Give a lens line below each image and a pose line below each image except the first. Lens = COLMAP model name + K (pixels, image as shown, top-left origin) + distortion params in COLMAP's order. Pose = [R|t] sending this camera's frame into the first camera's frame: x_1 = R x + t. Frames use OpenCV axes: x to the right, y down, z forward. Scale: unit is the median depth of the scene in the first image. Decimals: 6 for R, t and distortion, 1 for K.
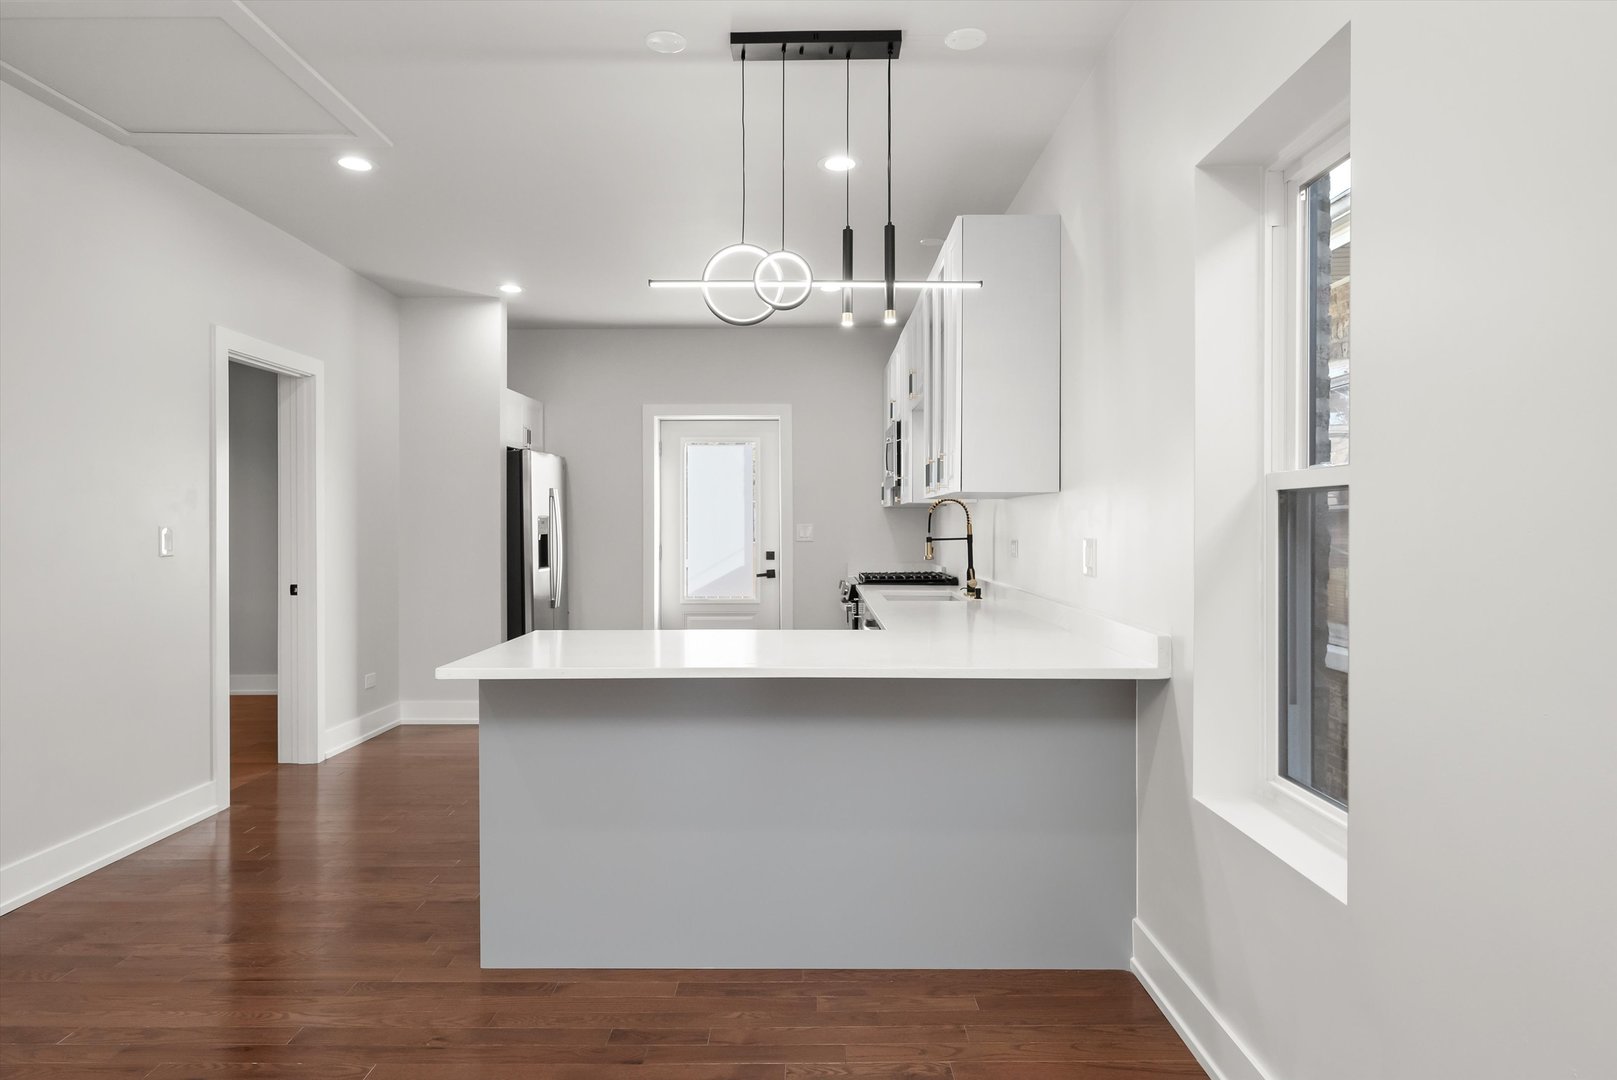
lens RADIAL K [[916.9, 0, 808.5], [0, 916.9, 540.0], [0, 0, 1]] dist [-0.002119, -0.000291]
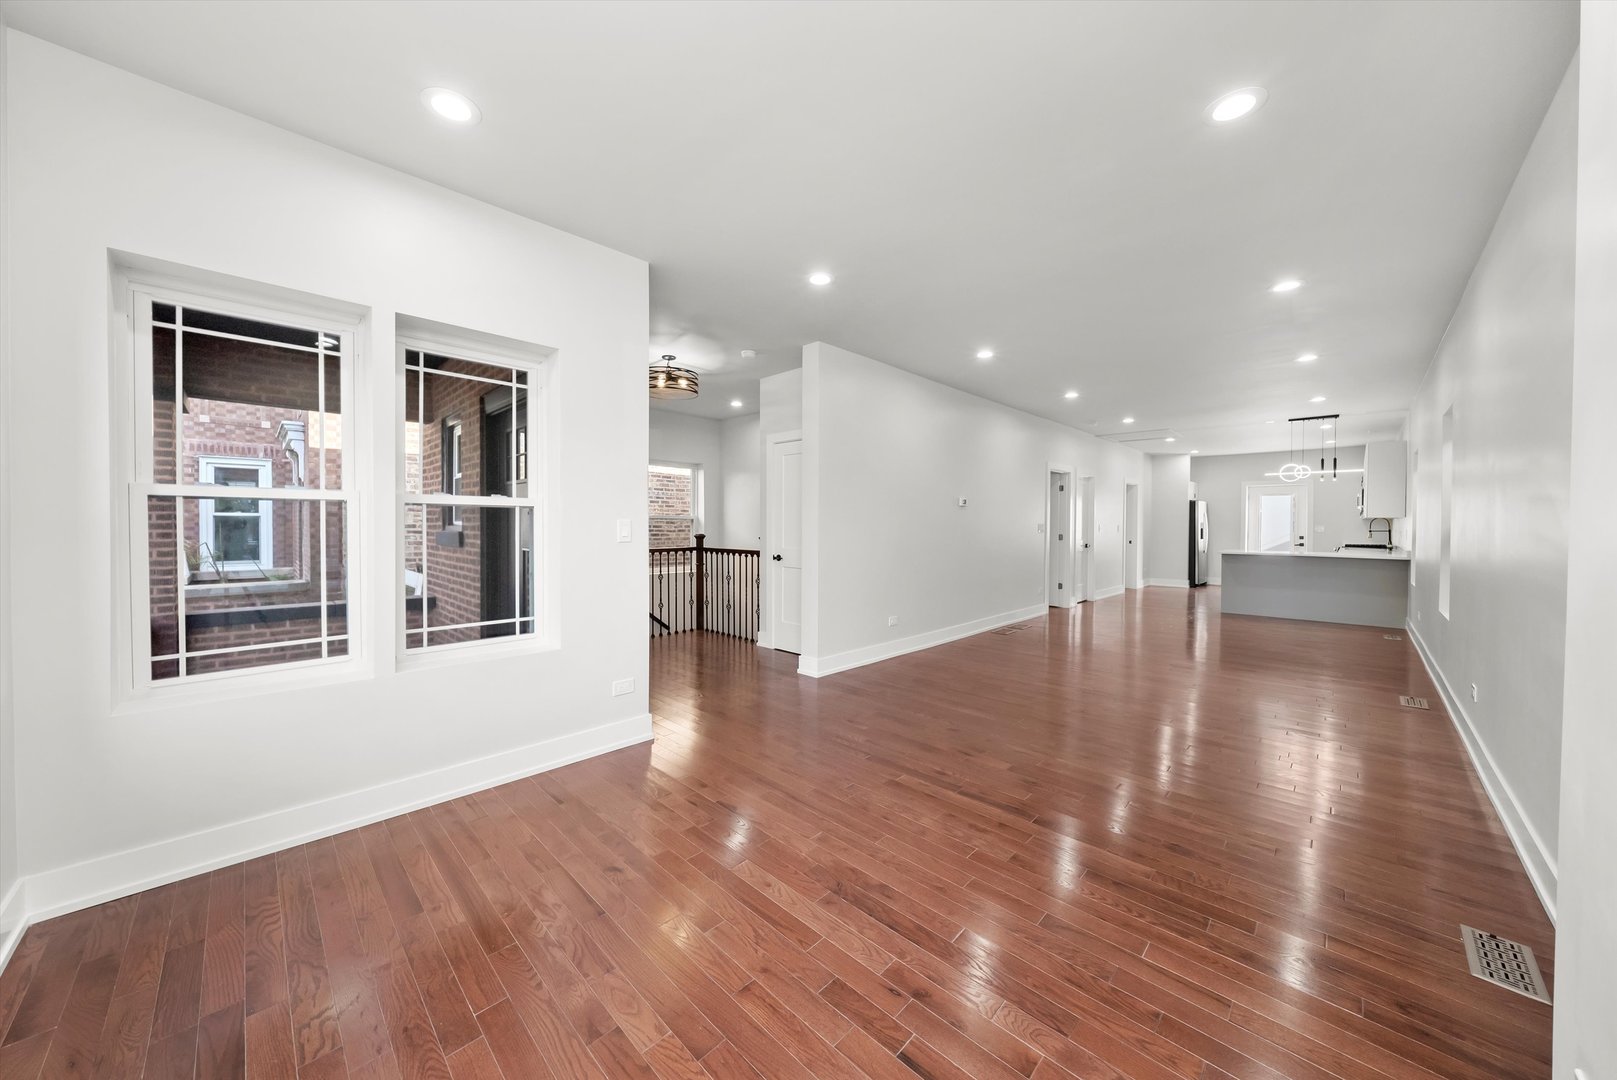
lens RADIAL K [[563.7, 0, 809.9], [0, 563.7, 533.6], [0, 0, 1]] dist [-0.003910, -0.000209]
pose [[0.716885, 0.017425, -0.696974, 0.079860], [-0.014415, 0.999844, 0.010171, 0.011587], [0.697043, 0.002756, 0.717024, -1.271263]]
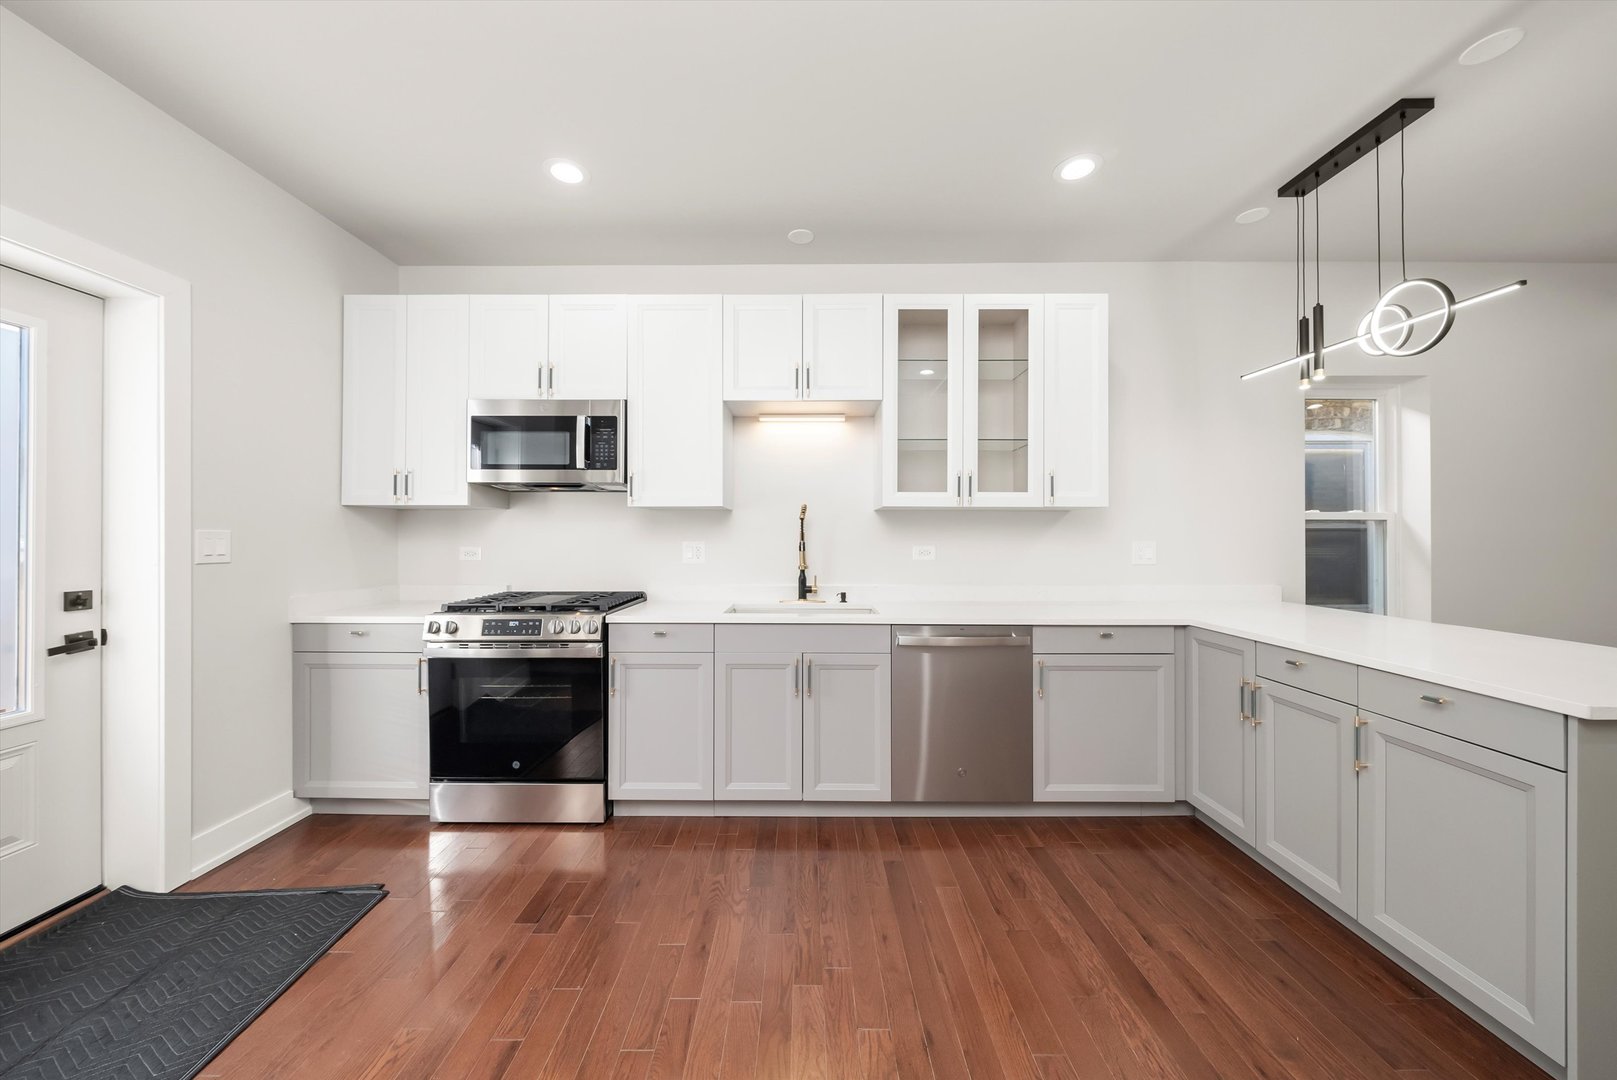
lens RADIAL K [[563.7, 0, 809.9], [0, 563.7, 533.6], [0, 0, 1]] dist [-0.003910, -0.000209]
pose [[-0.008669, 0.003293, 0.999957, -0.361740], [0.014482, 0.999890, -0.003167, -0.010614], [-0.999858, 0.014454, -0.008716, 0.766252]]
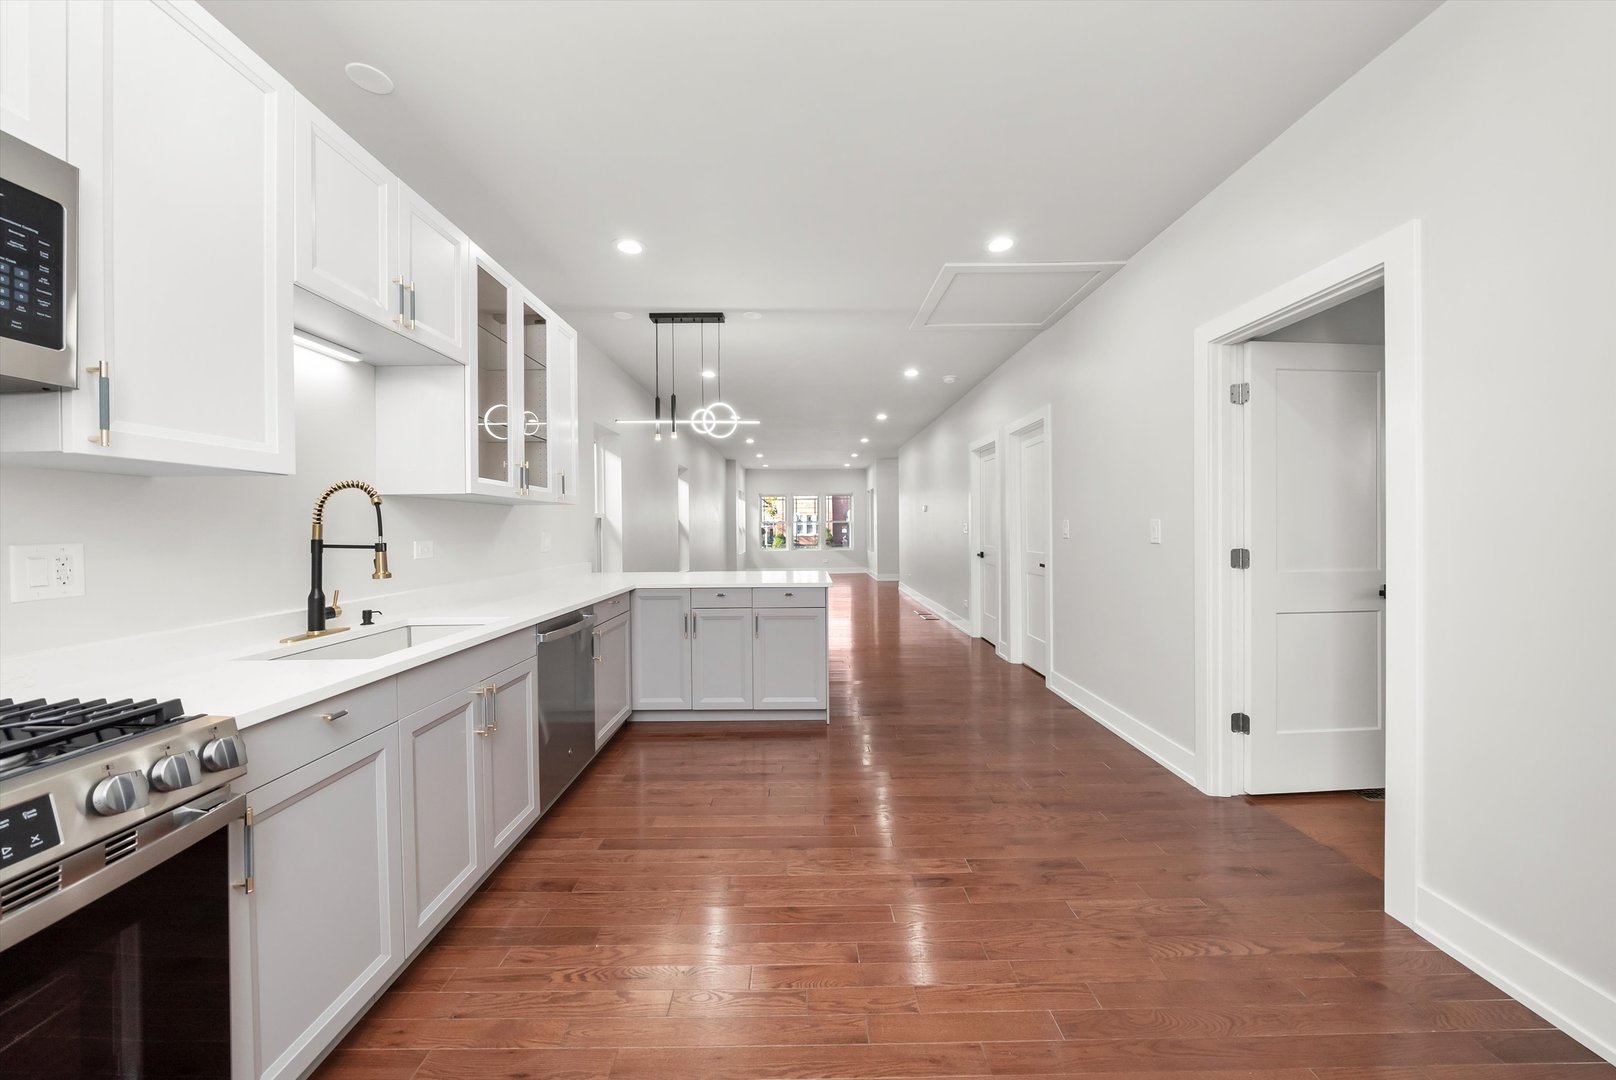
lens RADIAL K [[552.5, 0, 804.3], [0, 552.5, 528.9], [0, 0, 1]] dist [-0.000824, -0.000040]
pose [[-0.999924, 0.009806, -0.007440, -0.126949], [0.009678, 0.999810, 0.016944, -0.013172], [0.007605, 0.016871, -0.999829, 1.081189]]
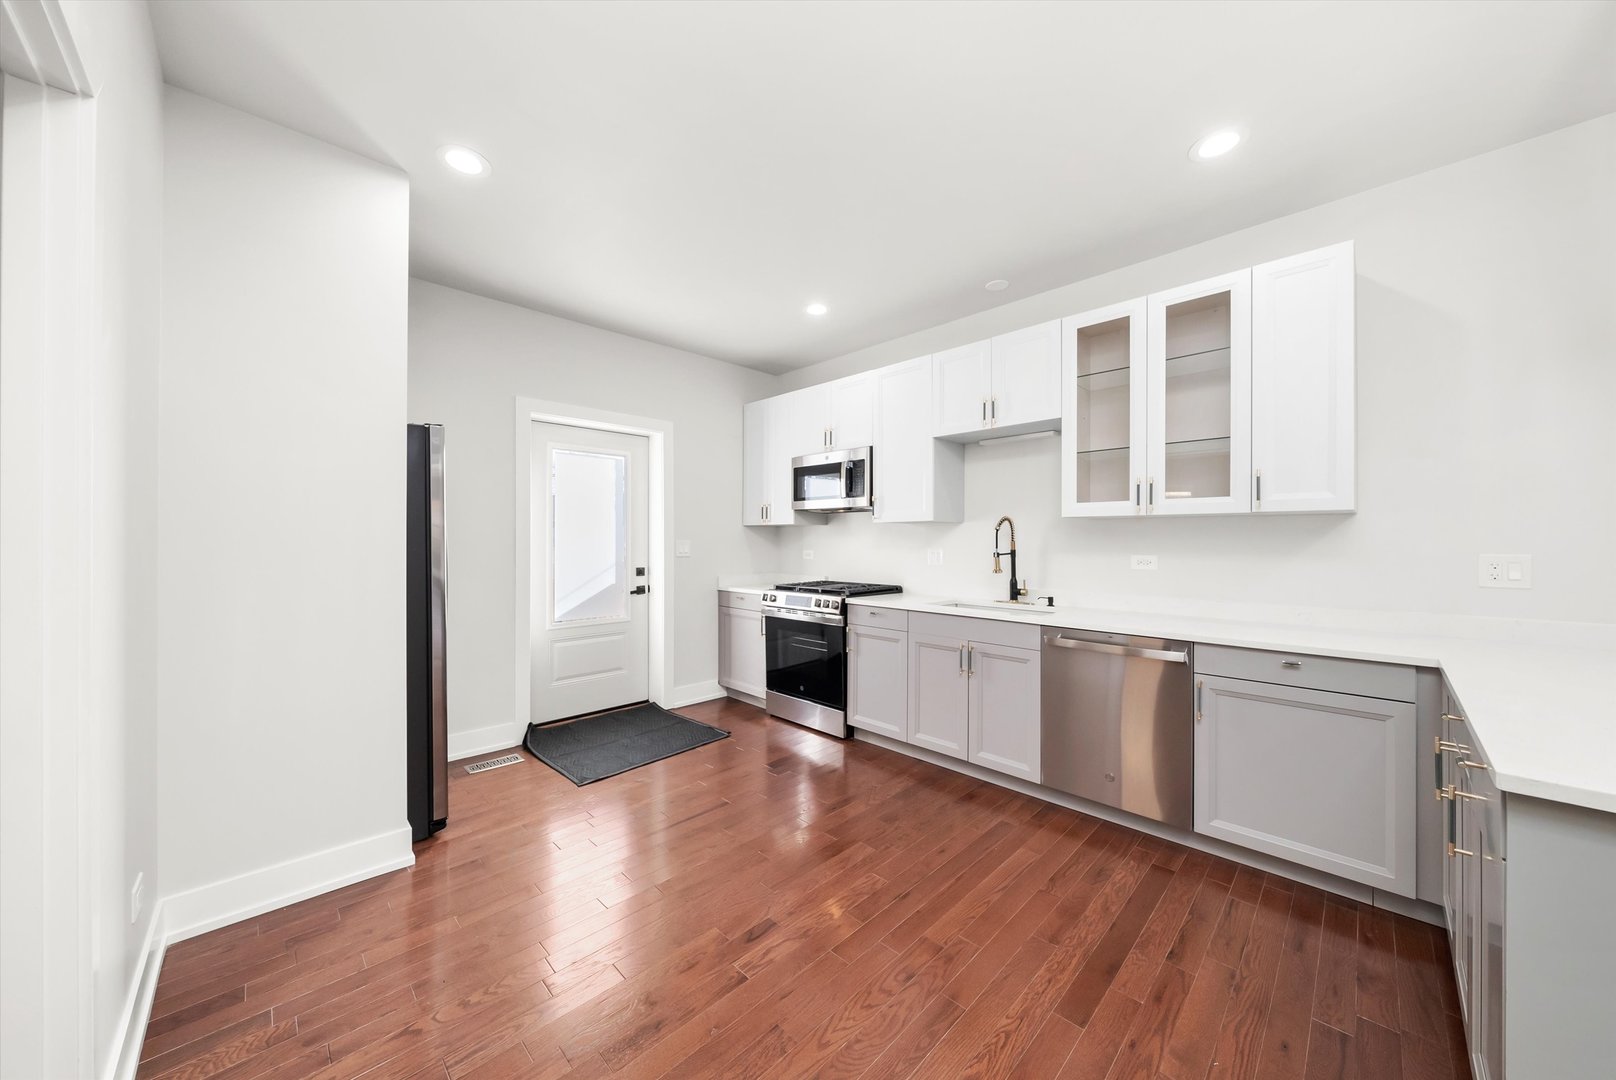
lens RADIAL K [[573.0, 0, 808.0], [0, 573.0, 540.0], [0, 0, 1]] dist [0.000151, -0.000006]
pose [[0.705540, 0.002079, 0.708667, -0.413044], [0.009057, 0.999888, -0.011950, -0.009522], [-0.708613, 0.014850, 0.705441, 0.506407]]
